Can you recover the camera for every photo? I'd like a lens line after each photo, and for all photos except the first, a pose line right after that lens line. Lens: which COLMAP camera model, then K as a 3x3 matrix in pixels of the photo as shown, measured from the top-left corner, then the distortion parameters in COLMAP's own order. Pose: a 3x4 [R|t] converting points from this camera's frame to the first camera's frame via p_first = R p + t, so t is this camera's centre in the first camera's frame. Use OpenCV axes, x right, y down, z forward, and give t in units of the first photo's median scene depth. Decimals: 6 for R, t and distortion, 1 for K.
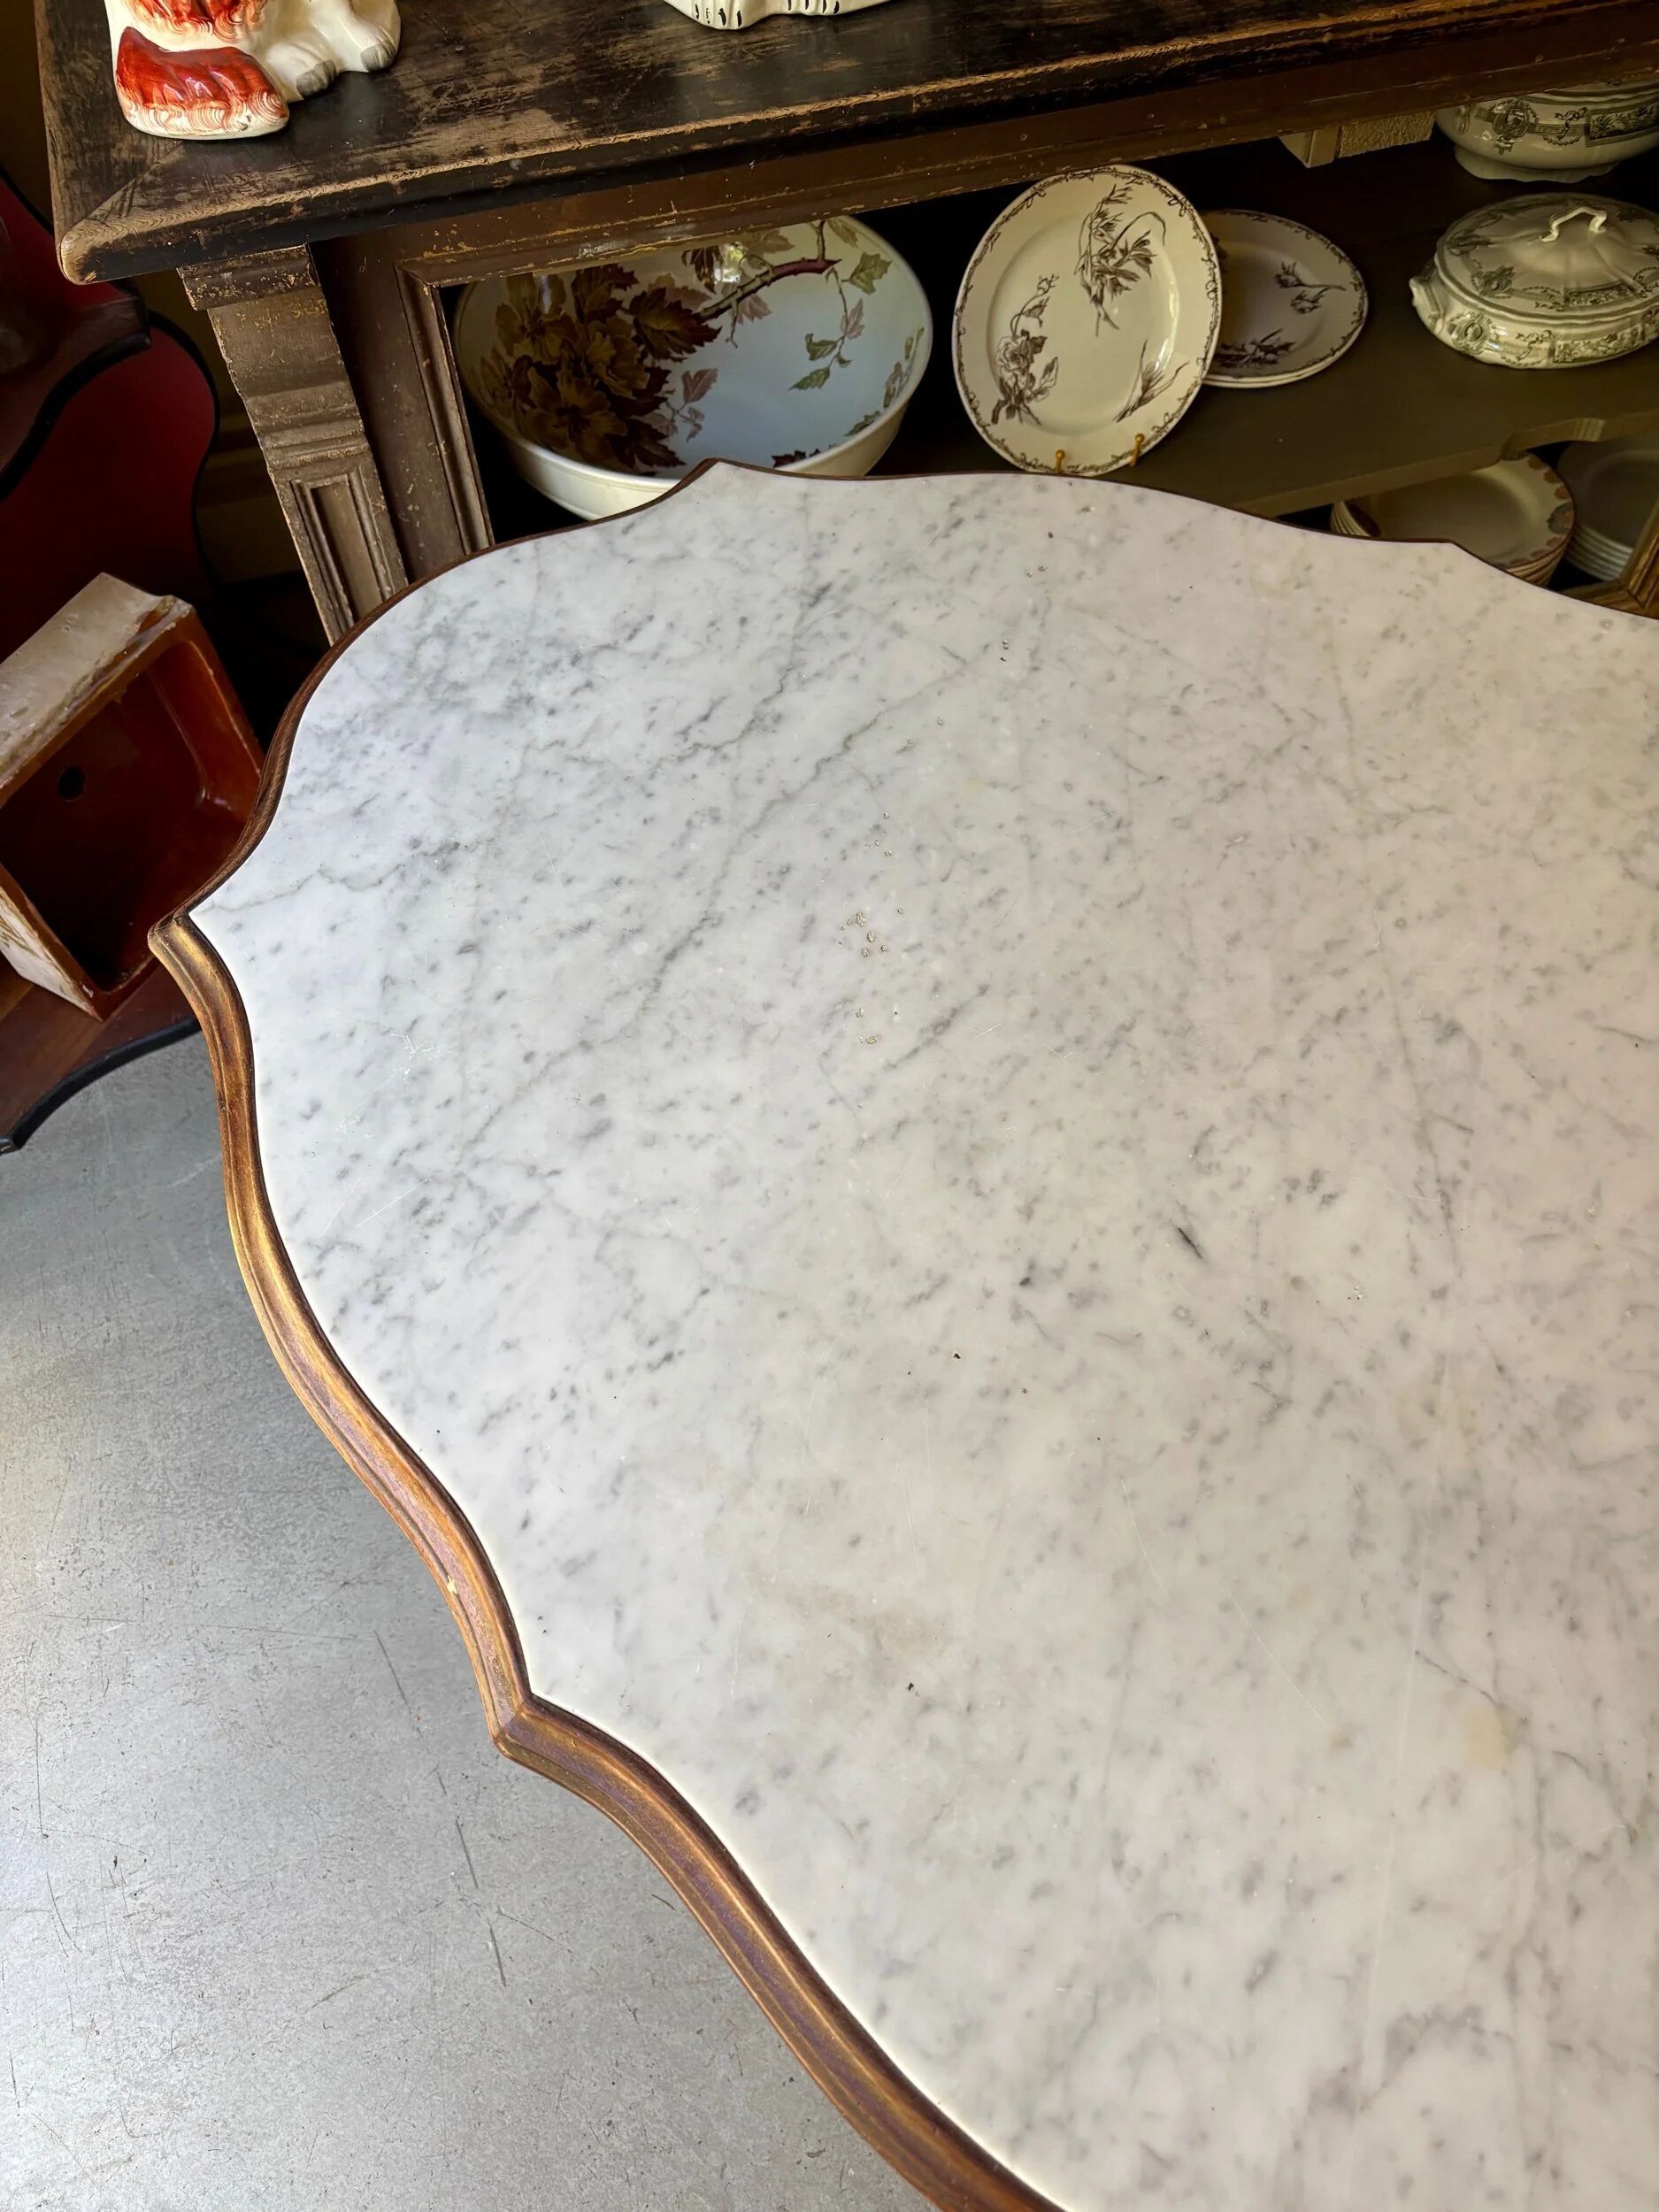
lens RADIAL K [[1677.2, 0, 821.5], [0, 1677.2, 1106.5], [0, 0, 1]] dist [0.060128, -0.074013]
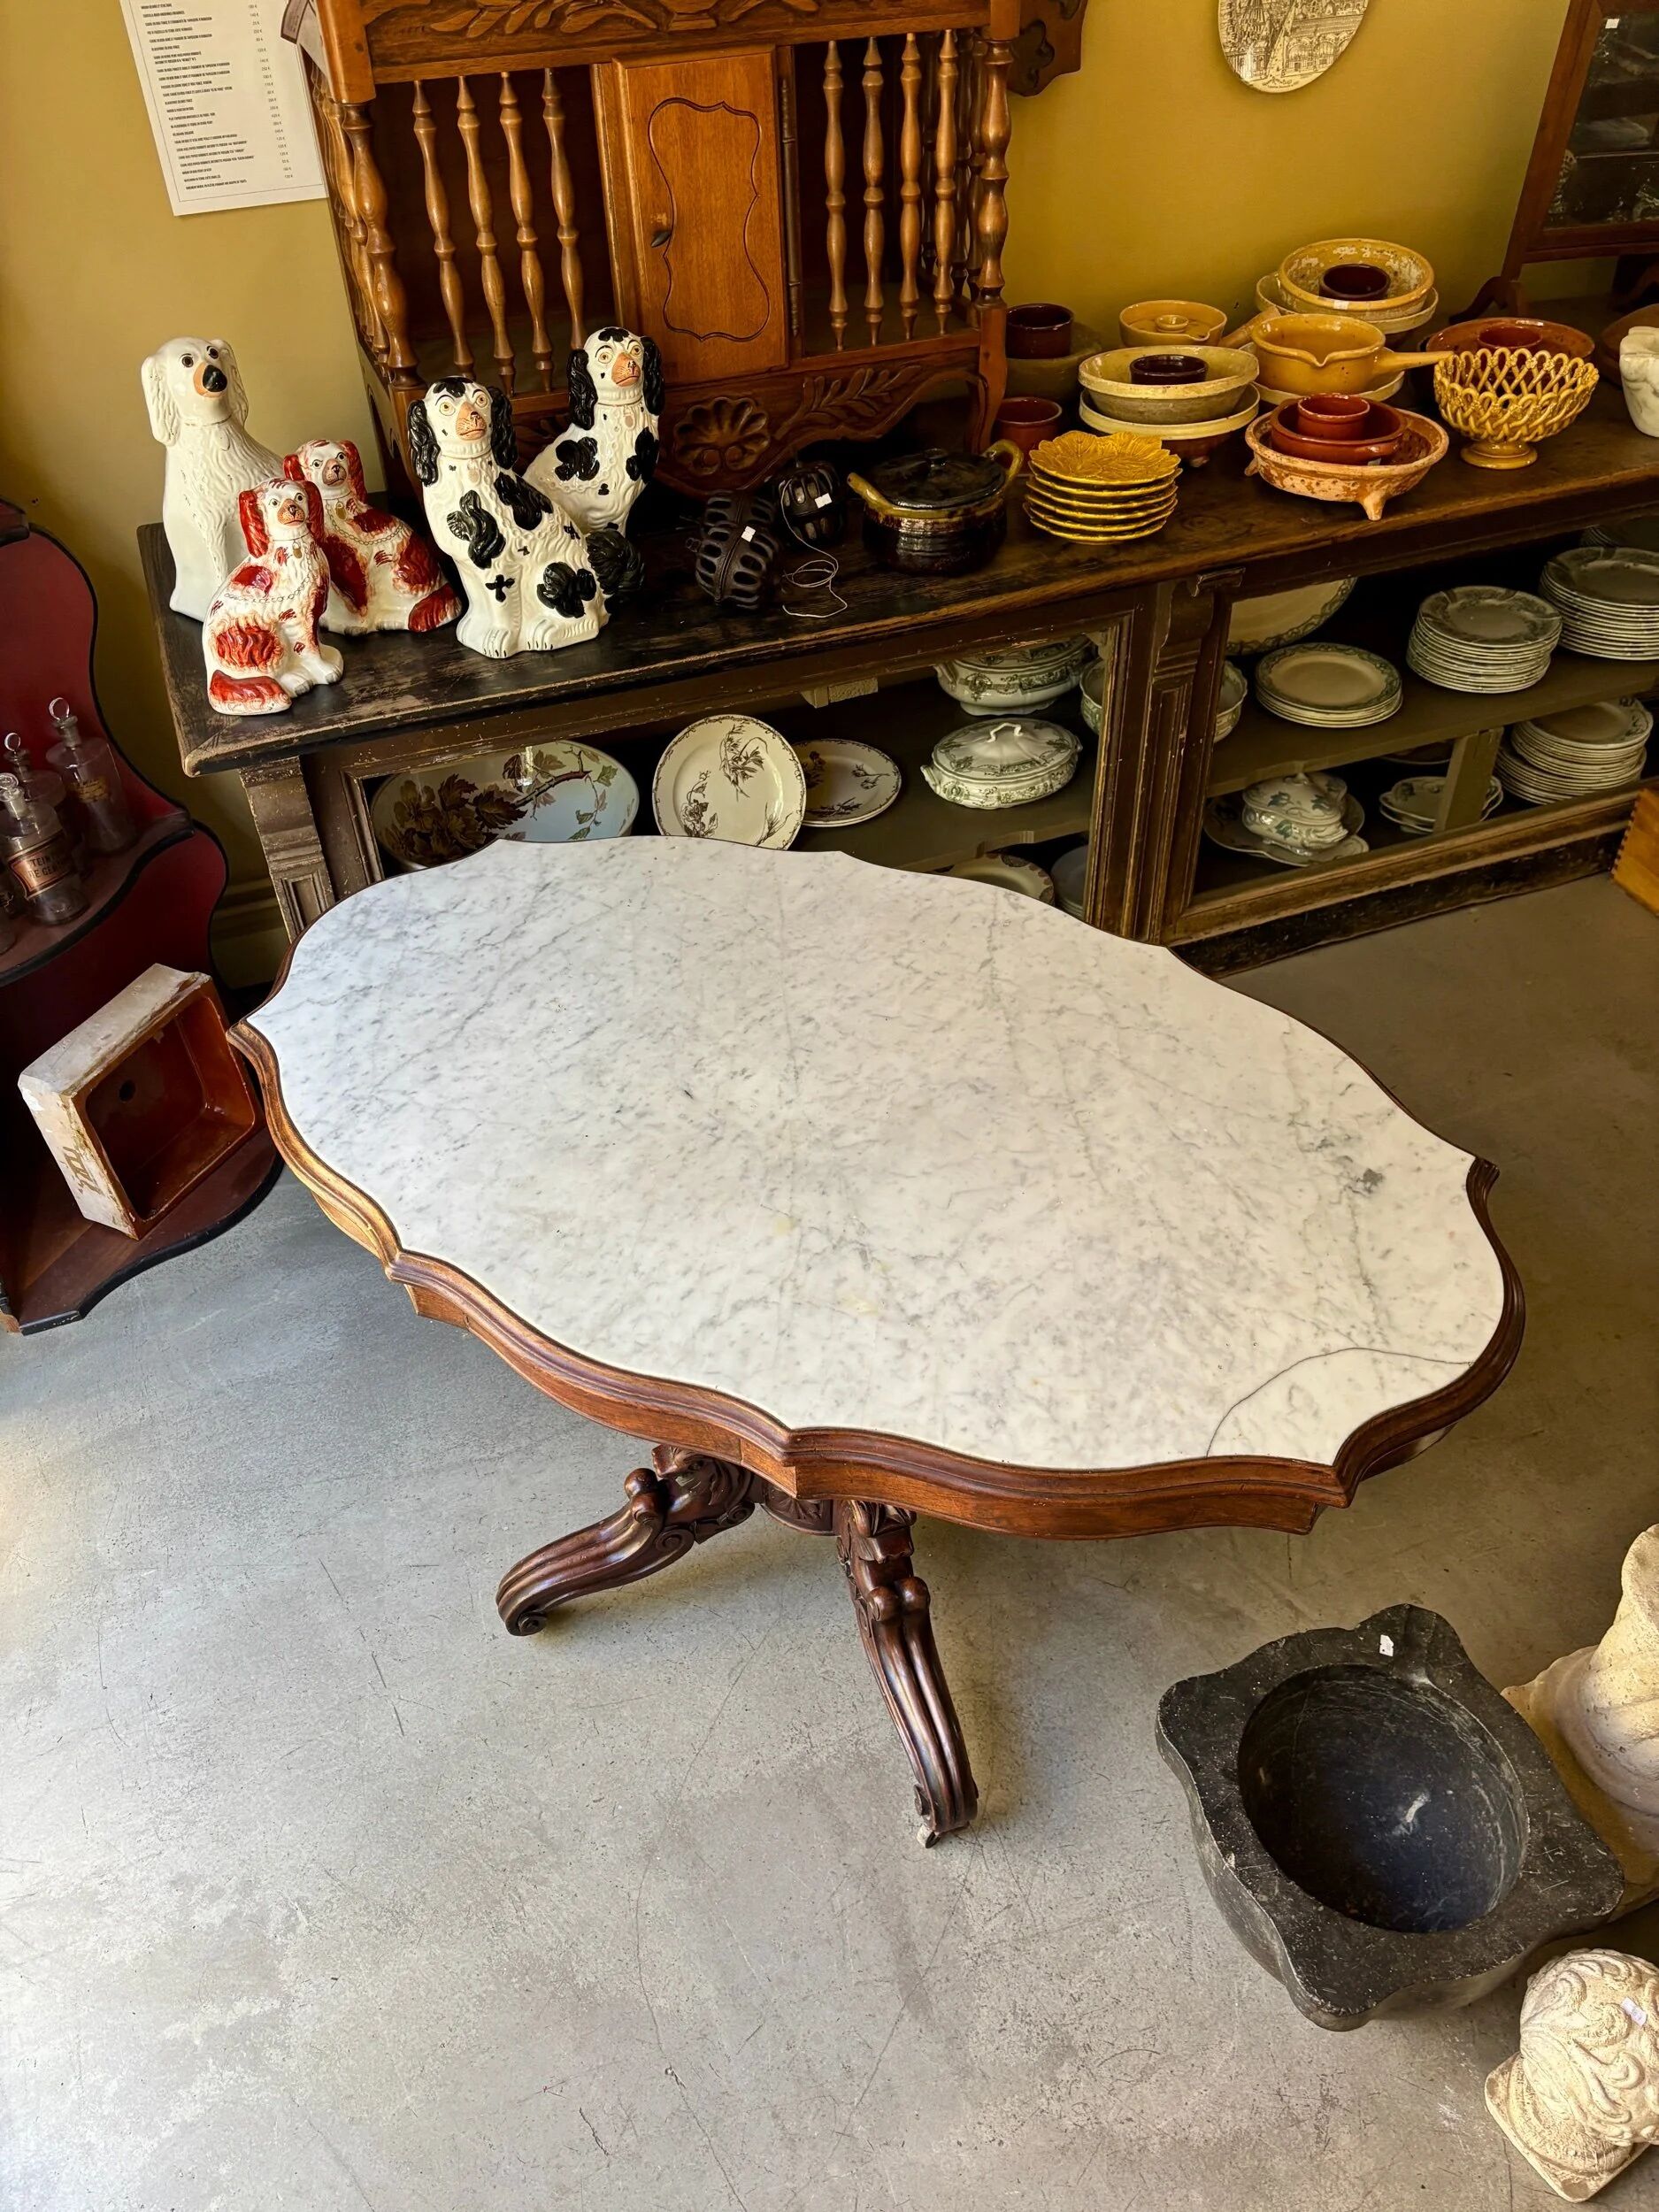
lens RADIAL K [[1675.2, 0, 829.5], [0, 1675.2, 1106.0], [0, 0, 1]] dist [0.039932, -0.040483]
pose [[0.995769, -0.067582, 0.062268, 0.204326], [0.083220, 0.950579, -0.299122, 0.617842], [-0.038975, 0.303038, 0.952181, -0.936066]]
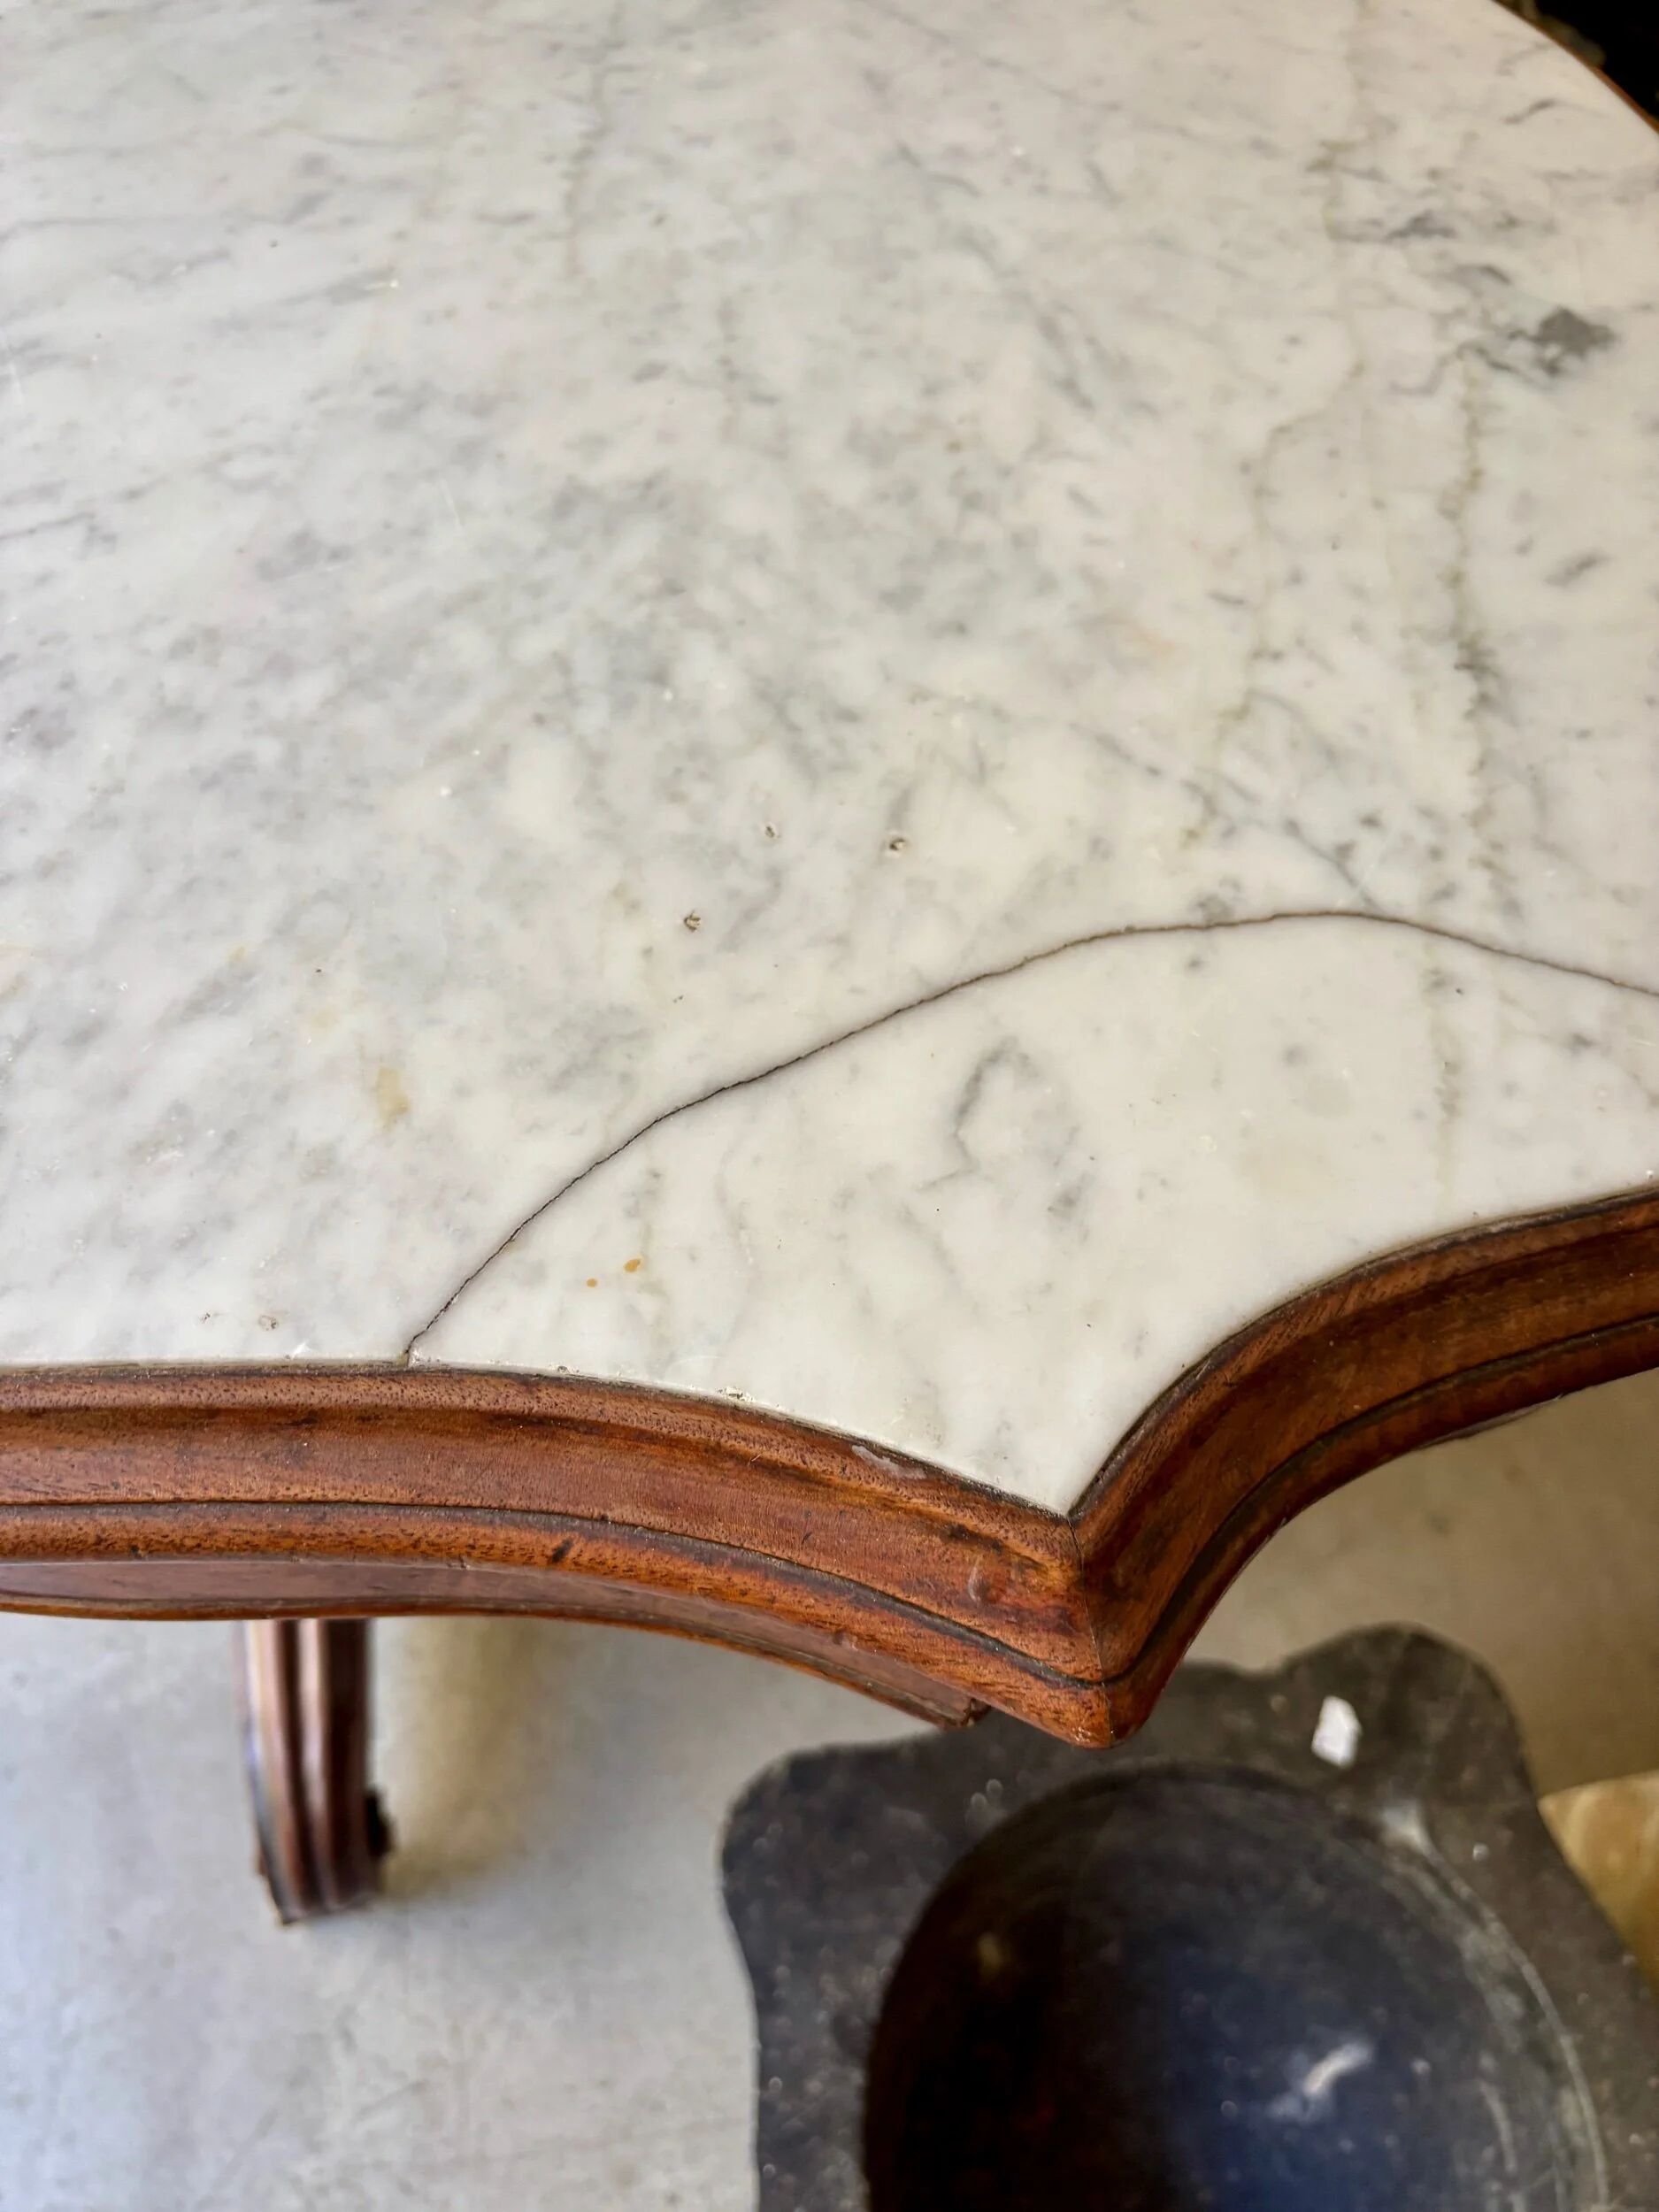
lens RADIAL K [[1740.4, 0, 826.4], [0, 1740.4, 1115.1], [0, 0, 1]] dist [-0.007945, -0.009557]
pose [[0.998729, 0.049118, 0.011278, 0.644727], [-0.048013, 0.995375, -0.083208, 0.484042], [-0.015313, 0.082560, 0.996468, 0.209125]]
